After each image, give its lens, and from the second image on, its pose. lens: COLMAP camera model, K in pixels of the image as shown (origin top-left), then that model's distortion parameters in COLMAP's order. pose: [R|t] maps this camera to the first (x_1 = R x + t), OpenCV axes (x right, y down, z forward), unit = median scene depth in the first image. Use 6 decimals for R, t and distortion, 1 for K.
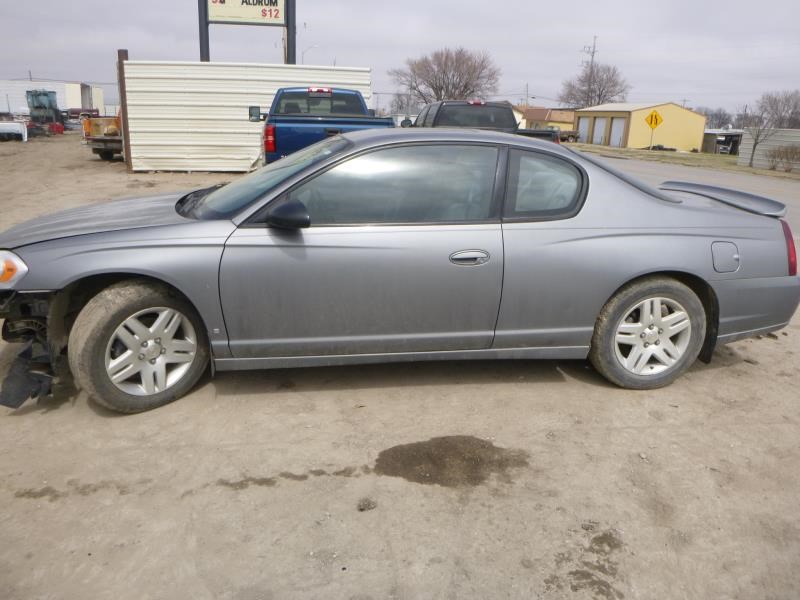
lens RADIAL K [[578.5, 0, 400.0], [0, 578.5, 300.0], [0, 0, 1]] dist [-0.041991, 0.000482]
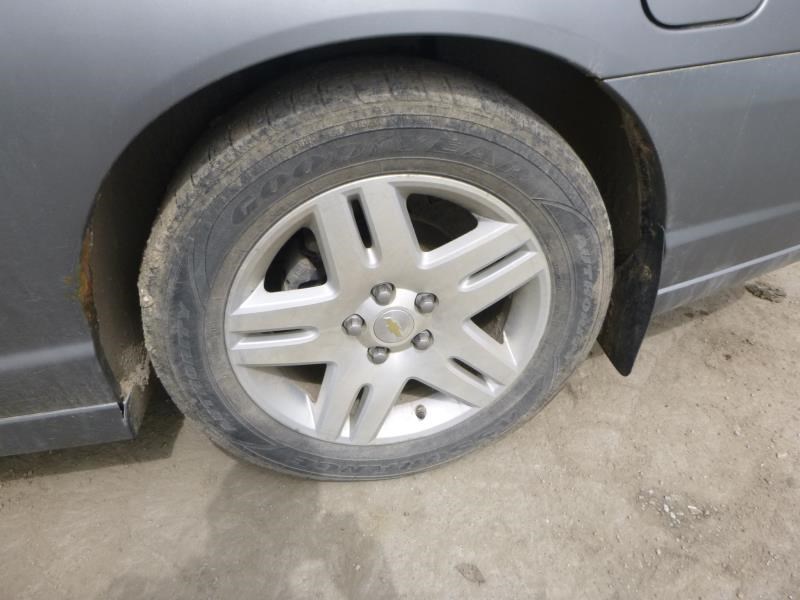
lens RADIAL K [[578.5, 0, 400.0], [0, 578.5, 300.0], [0, 0, 1]] dist [-0.041991, 0.000482]
pose [[0.996422, -0.084409, -0.004355, 0.443796], [0.081597, 0.947236, 0.309976, -0.026775], [-0.022040, -0.309222, 0.950734, 0.758341]]
